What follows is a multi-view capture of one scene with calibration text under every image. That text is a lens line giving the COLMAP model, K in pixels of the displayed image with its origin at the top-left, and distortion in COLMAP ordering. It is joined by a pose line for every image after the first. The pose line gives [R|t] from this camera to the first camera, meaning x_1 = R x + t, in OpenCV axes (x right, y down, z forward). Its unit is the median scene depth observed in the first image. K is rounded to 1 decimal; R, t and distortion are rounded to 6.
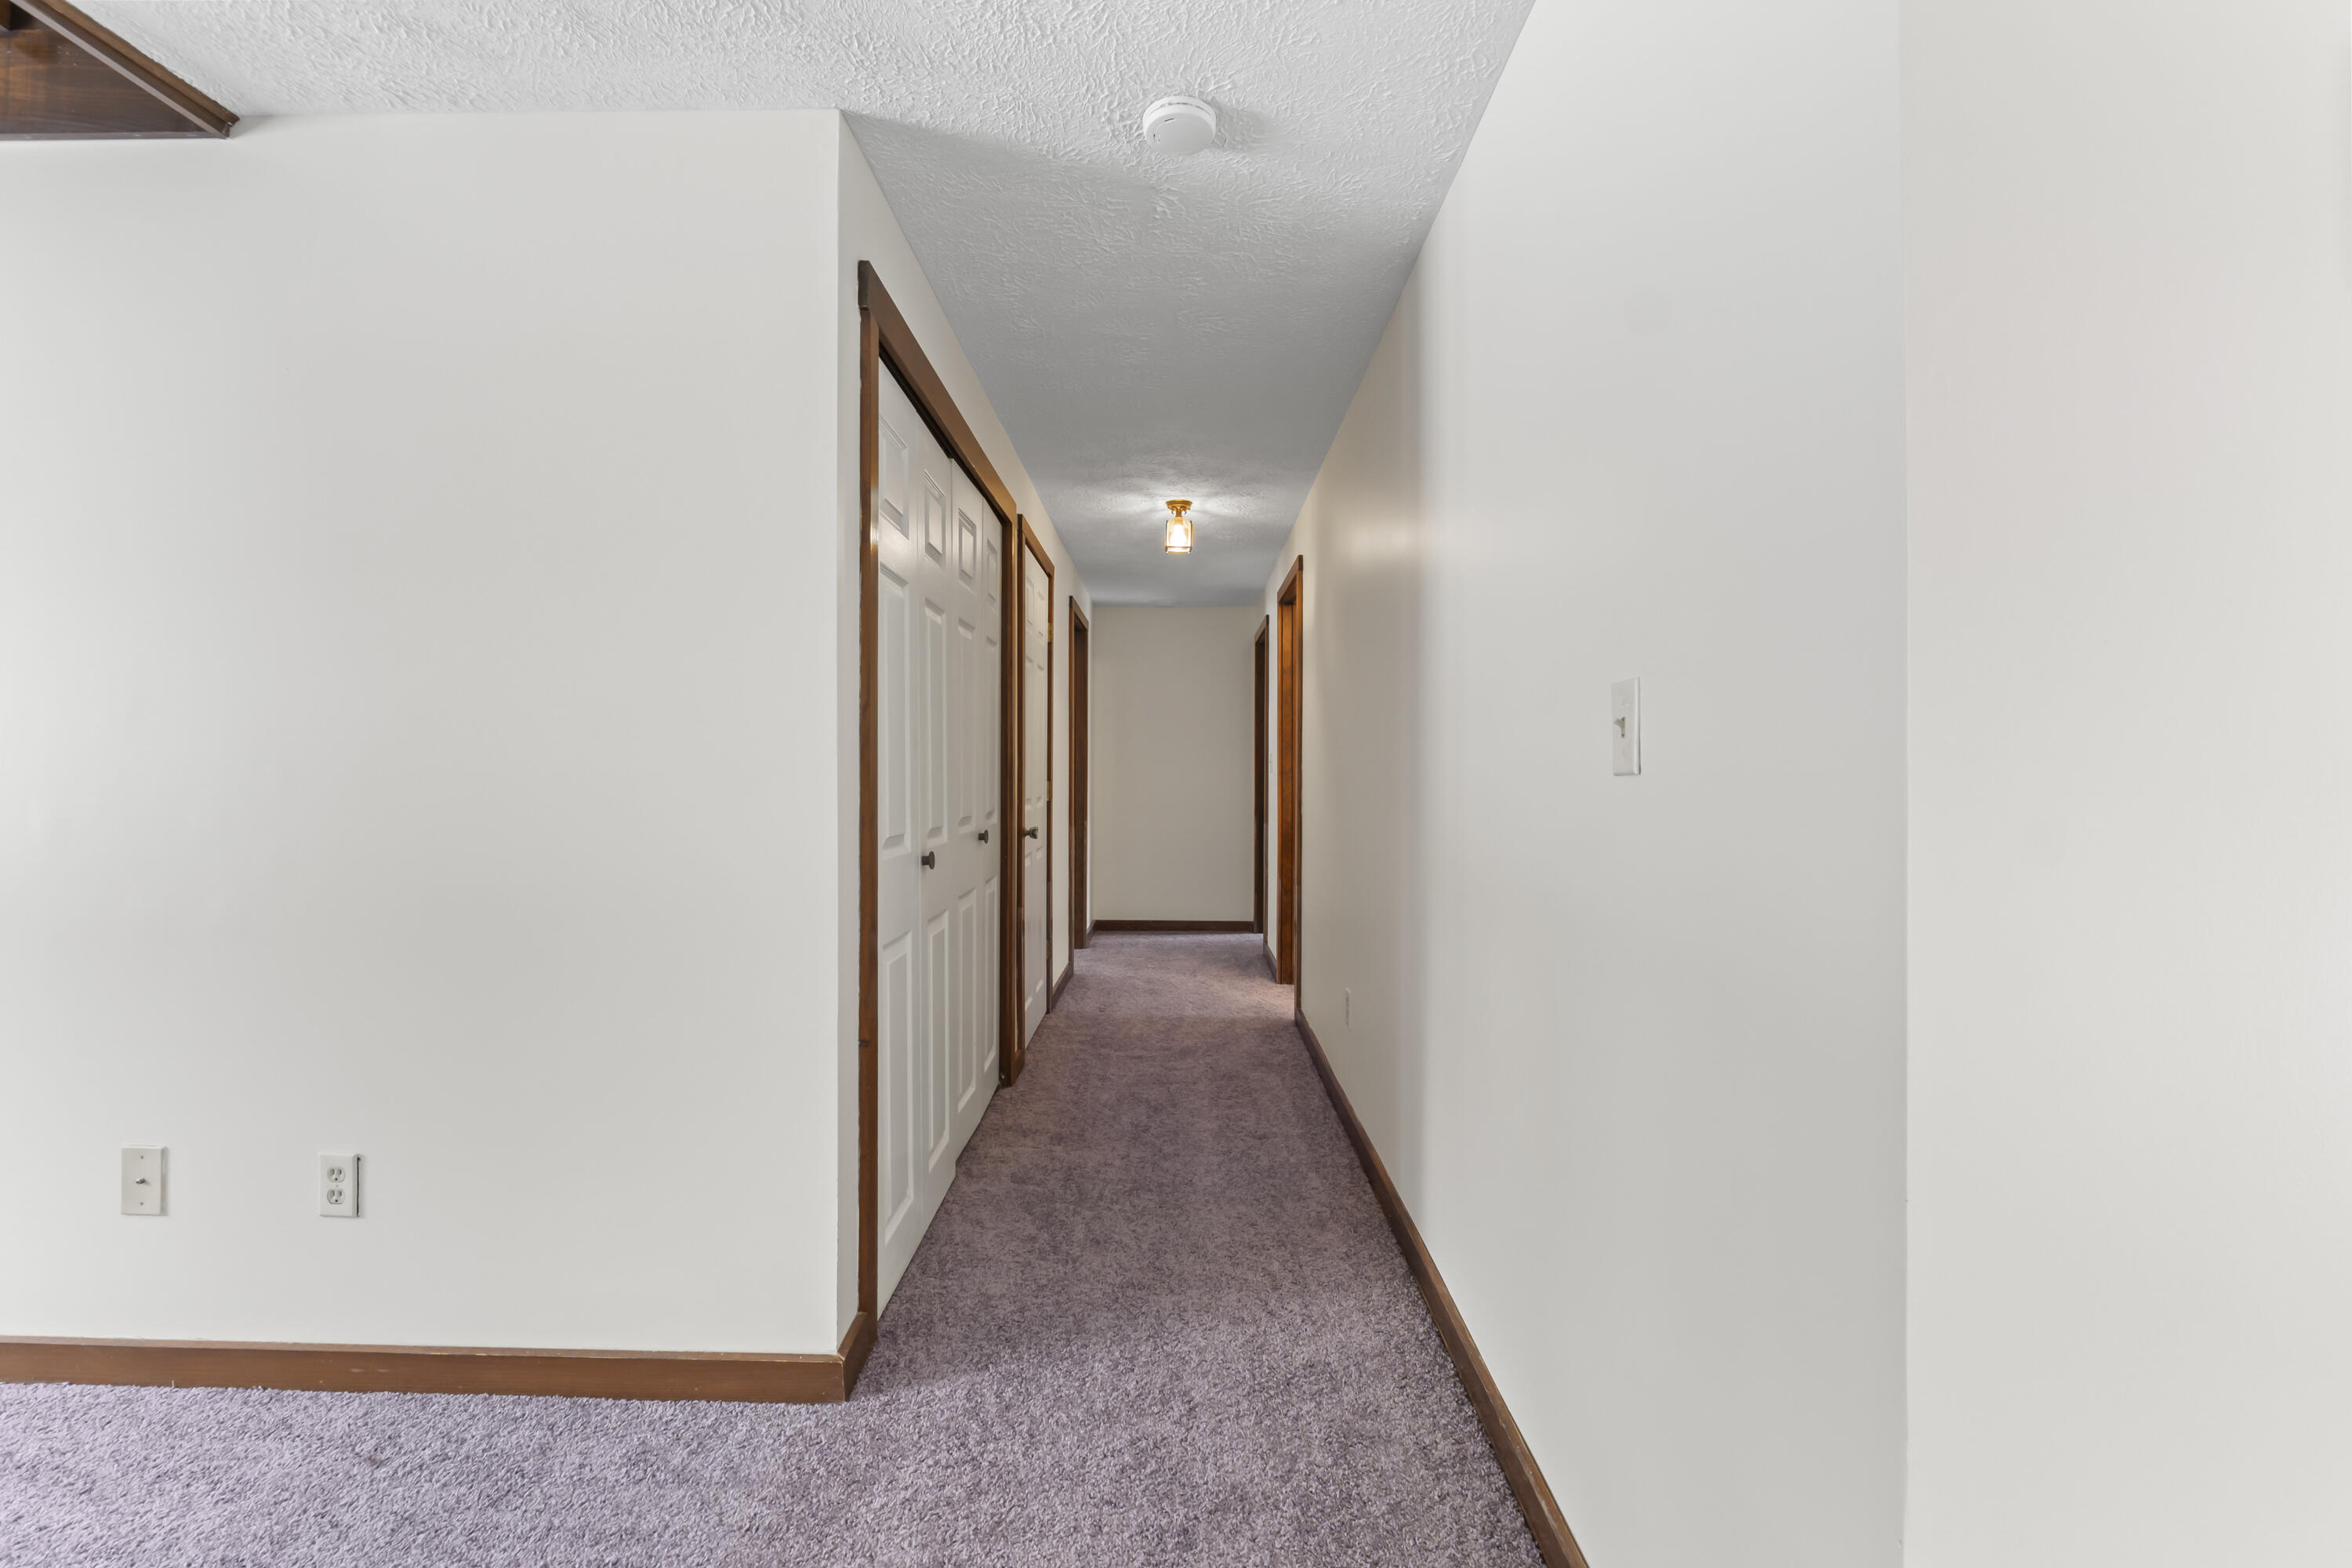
lens RADIAL K [[991.2, 0, 1169.9], [0, 991.2, 766.8], [0, 0, 1]] dist [-0.009140, 0.000379]
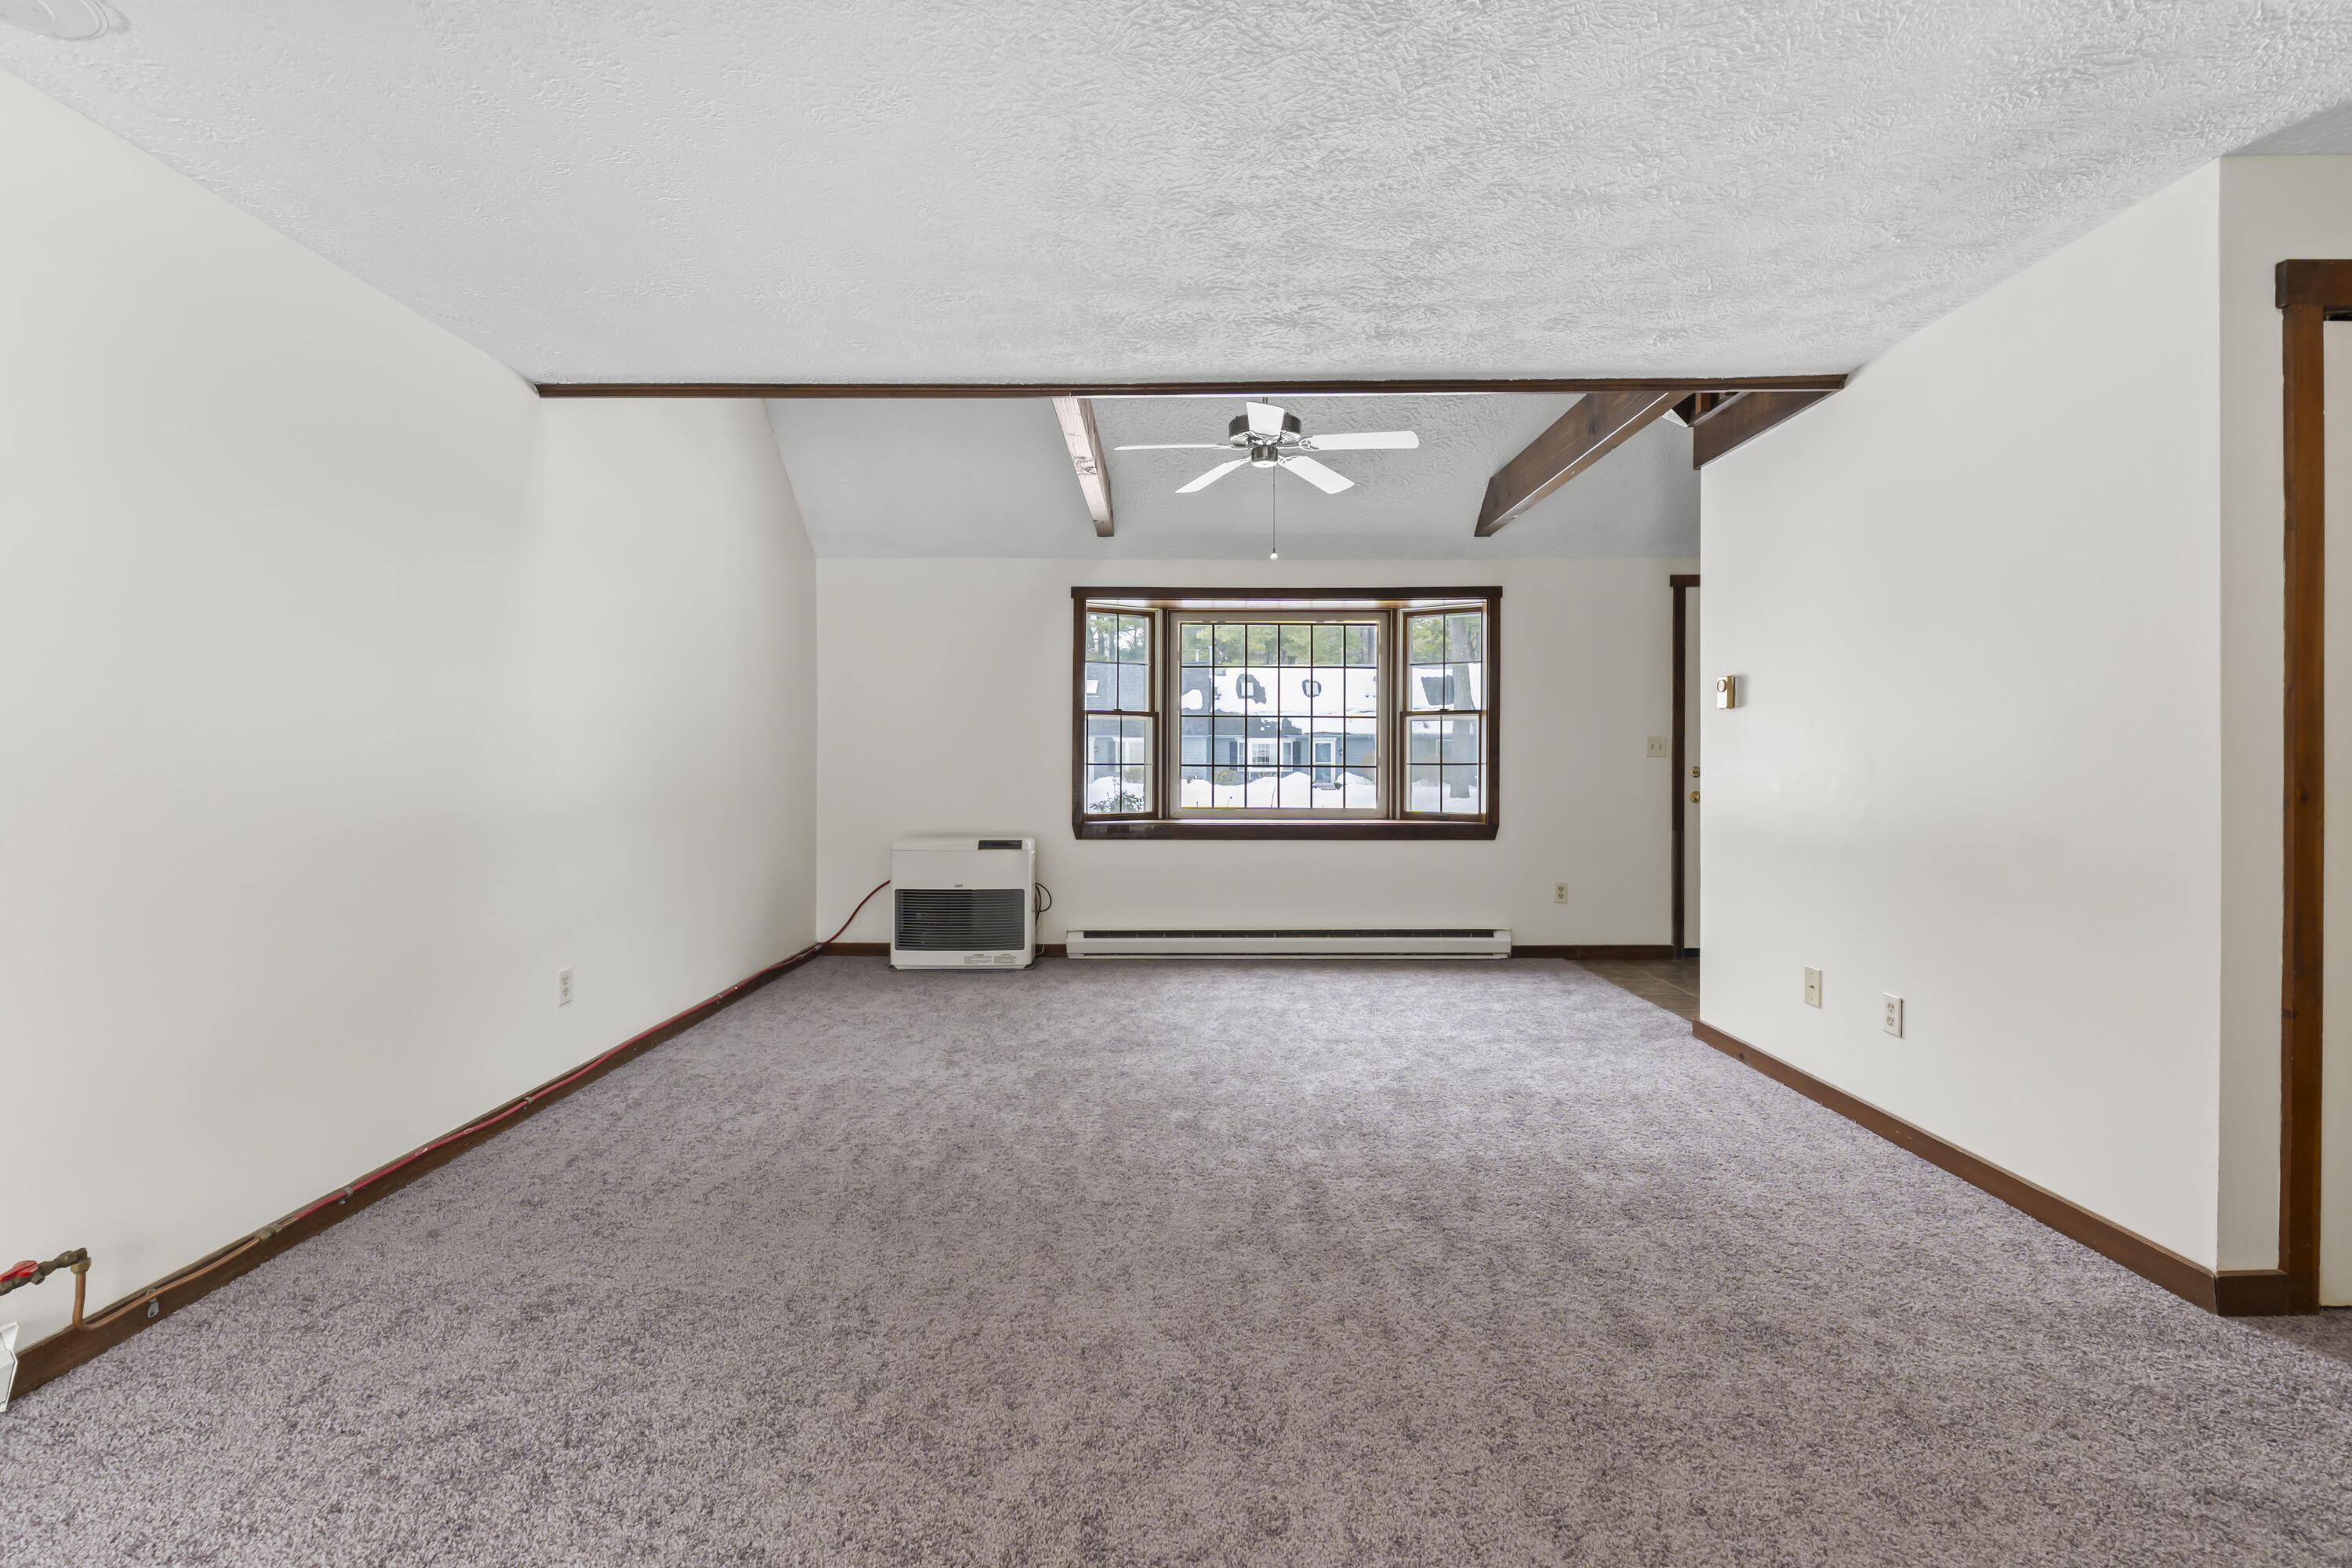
lens RADIAL K [[975.3, 0, 1177.0], [0, 975.3, 766.0], [0, 0, 1]] dist [-0.006846, 0.000191]
pose [[0.005763, -0.005337, -0.999969, 0.754264], [0.001693, 0.999984, -0.005327, 0.025360], [0.999982, -0.001662, 0.005772, -0.182355]]
